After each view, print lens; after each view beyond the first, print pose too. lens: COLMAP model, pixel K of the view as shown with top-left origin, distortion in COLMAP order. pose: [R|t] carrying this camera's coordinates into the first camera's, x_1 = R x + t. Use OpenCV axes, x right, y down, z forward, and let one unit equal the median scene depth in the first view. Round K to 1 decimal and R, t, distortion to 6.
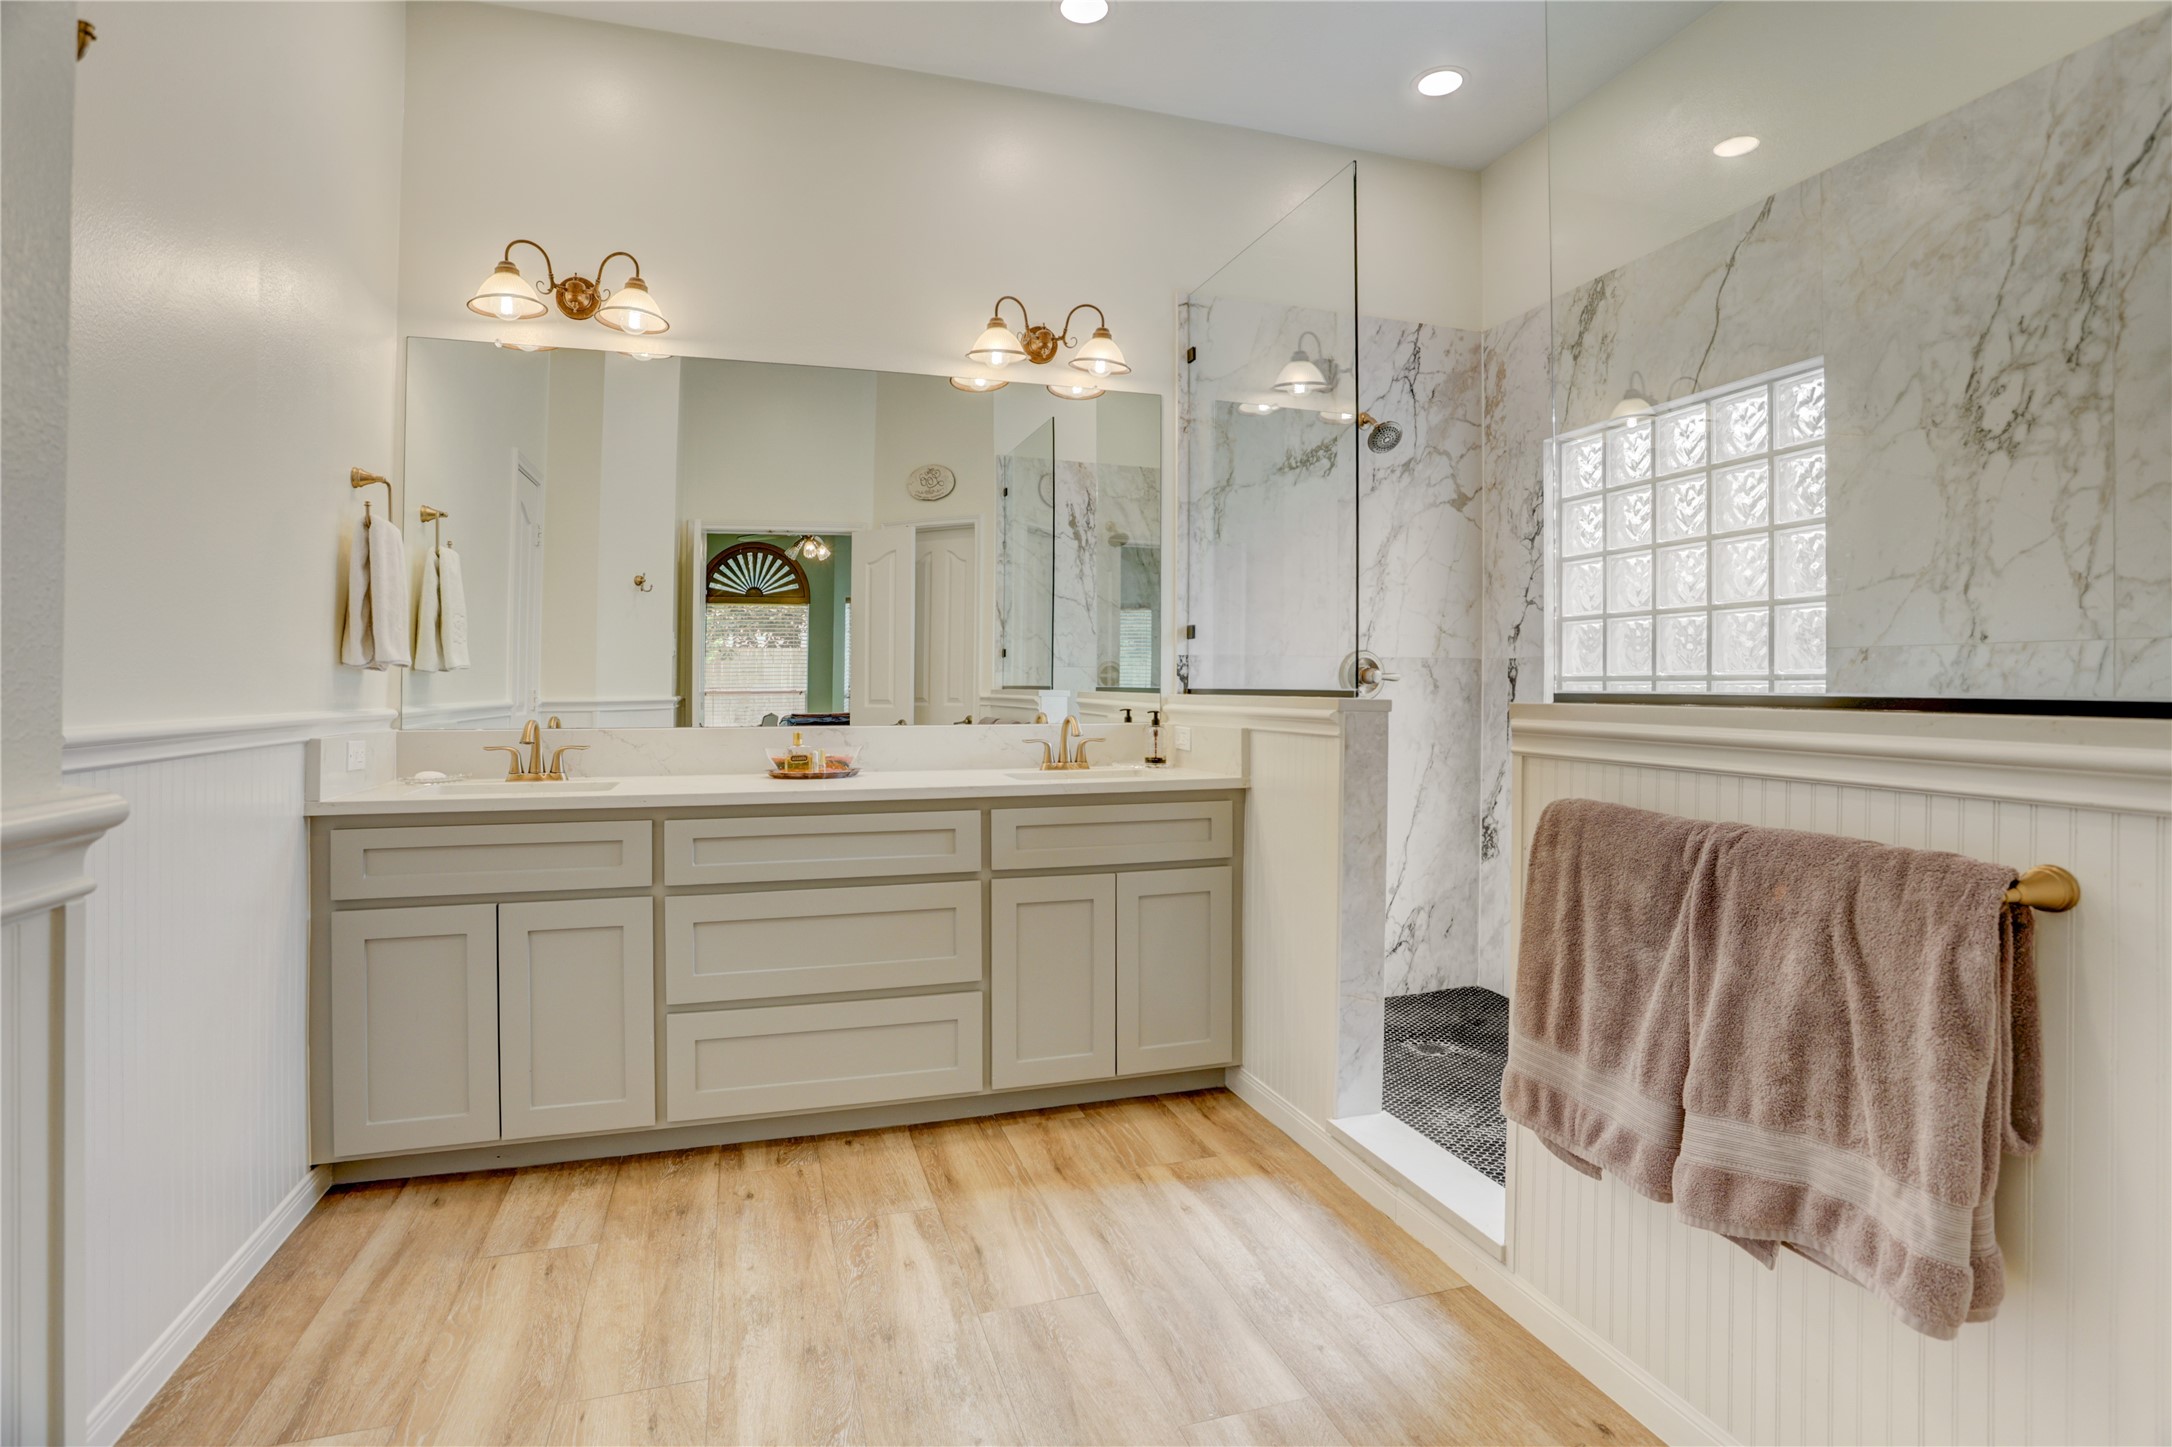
lens RADIAL K [[1068.4, 0, 1090.8], [0, 1068.4, 691.2], [0, 0, 1]] dist [-0.041076, 0.015757]
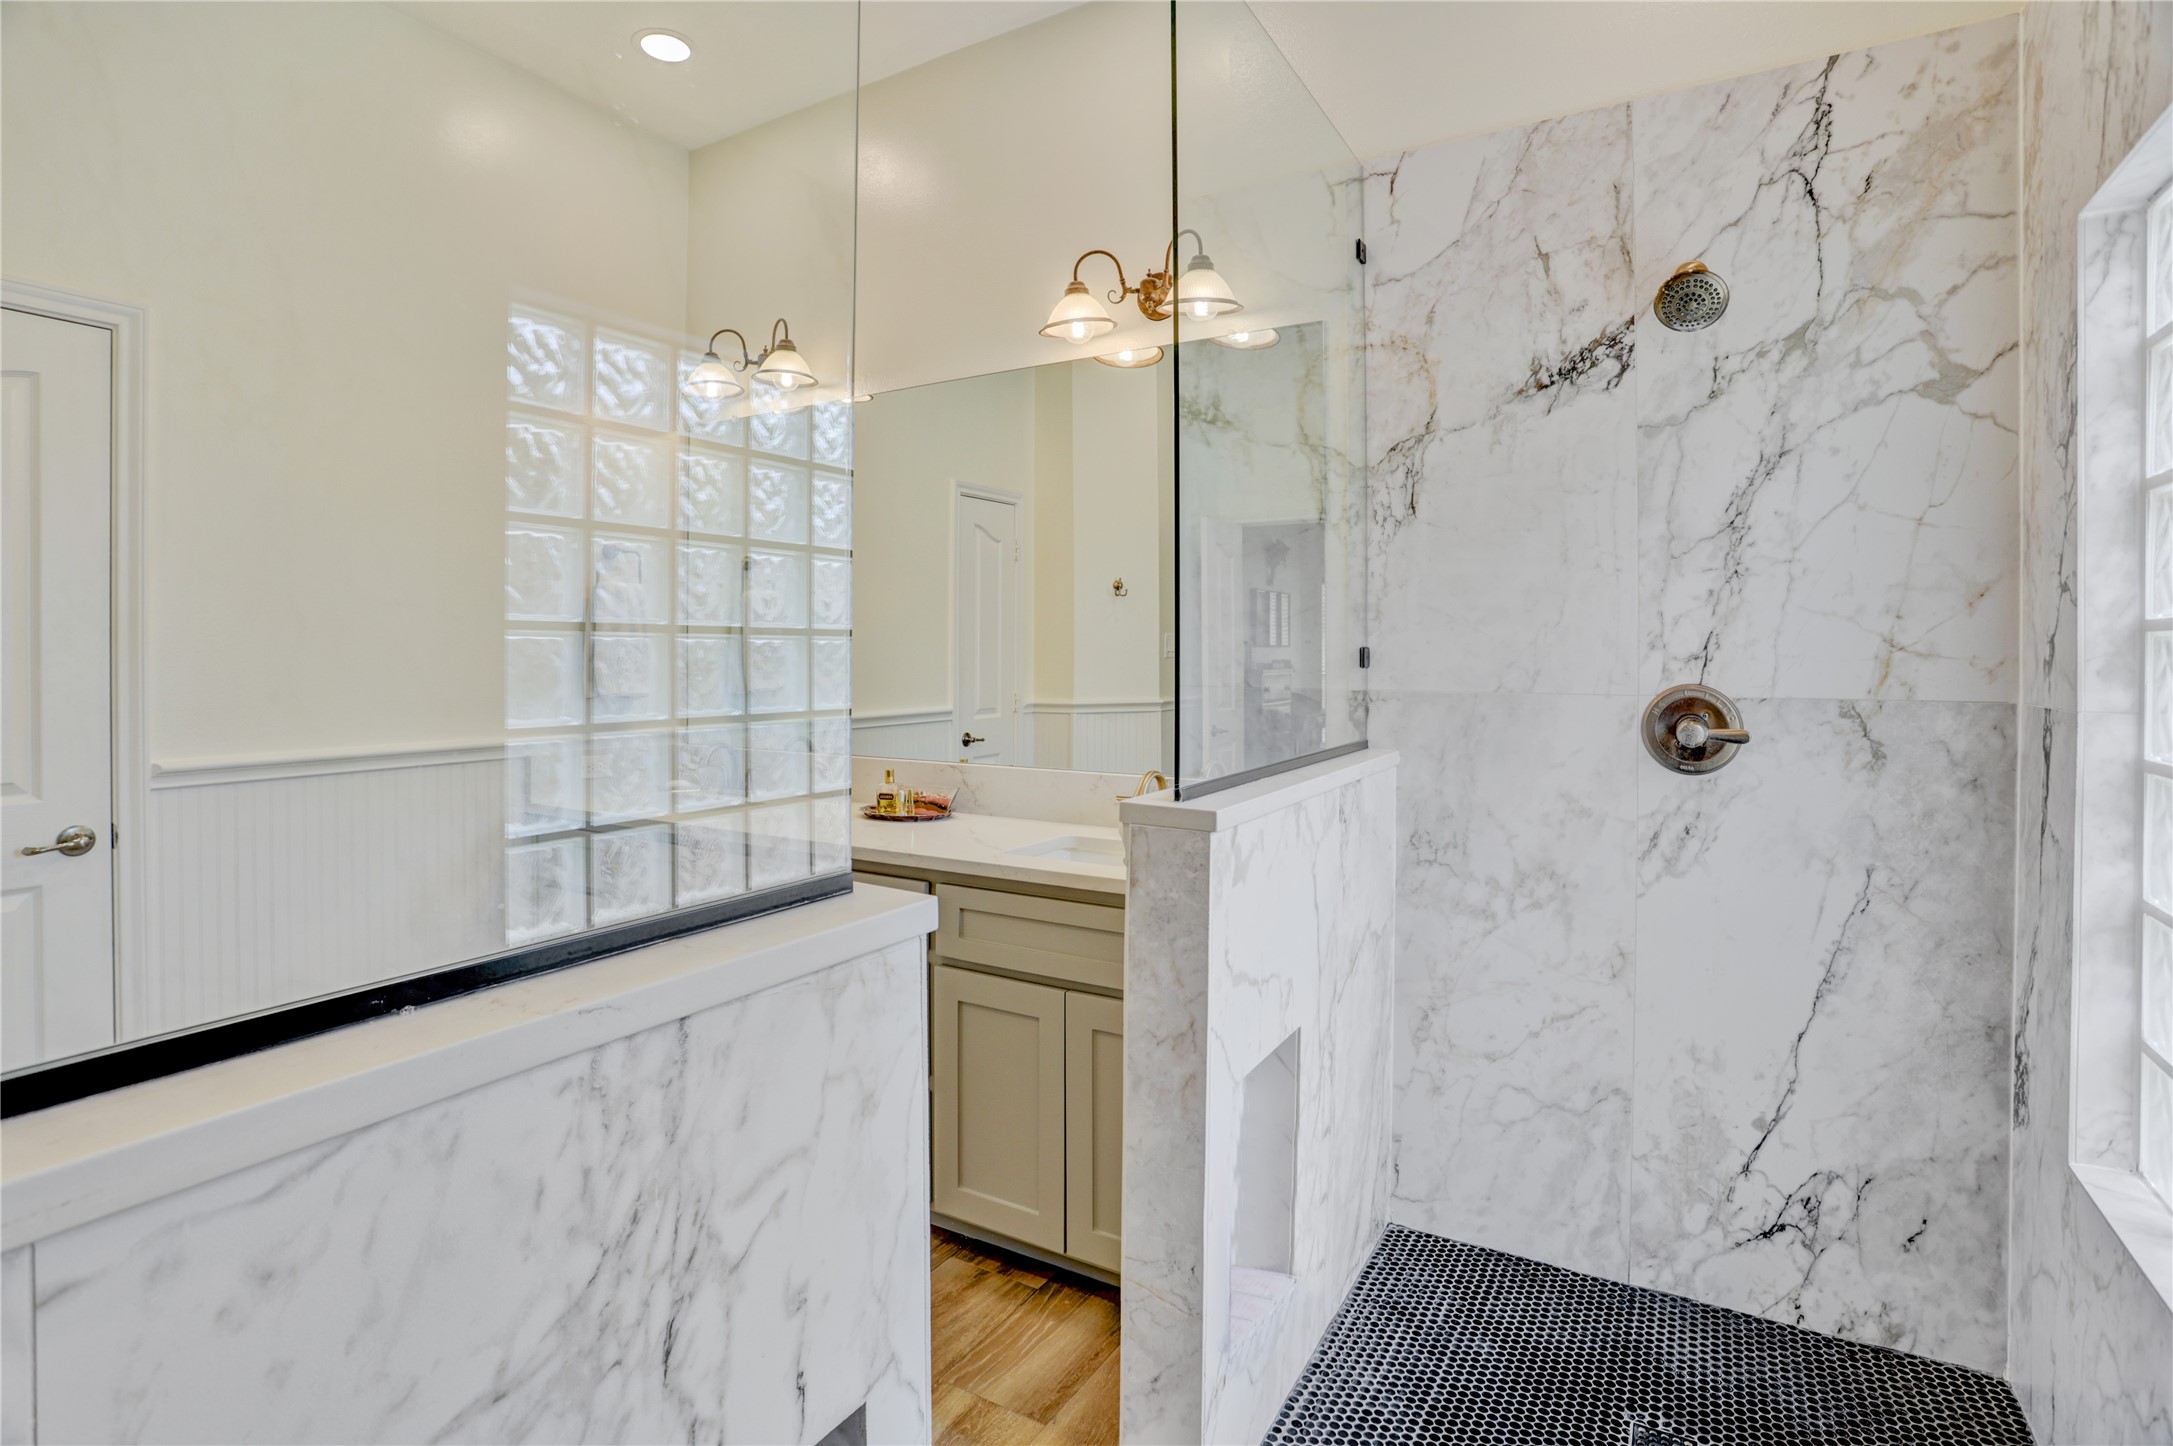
lens RADIAL K [[1068.9, 0, 1037.7], [0, 1068.9, 671.2], [0, 0, 1]] dist [-0.041076, 0.015757]
pose [[0.660507, 0.008622, -0.750771, 0.439747], [-0.001864, 0.999950, 0.009844, -0.049833], [0.750818, -0.005102, 0.660490, 0.368297]]
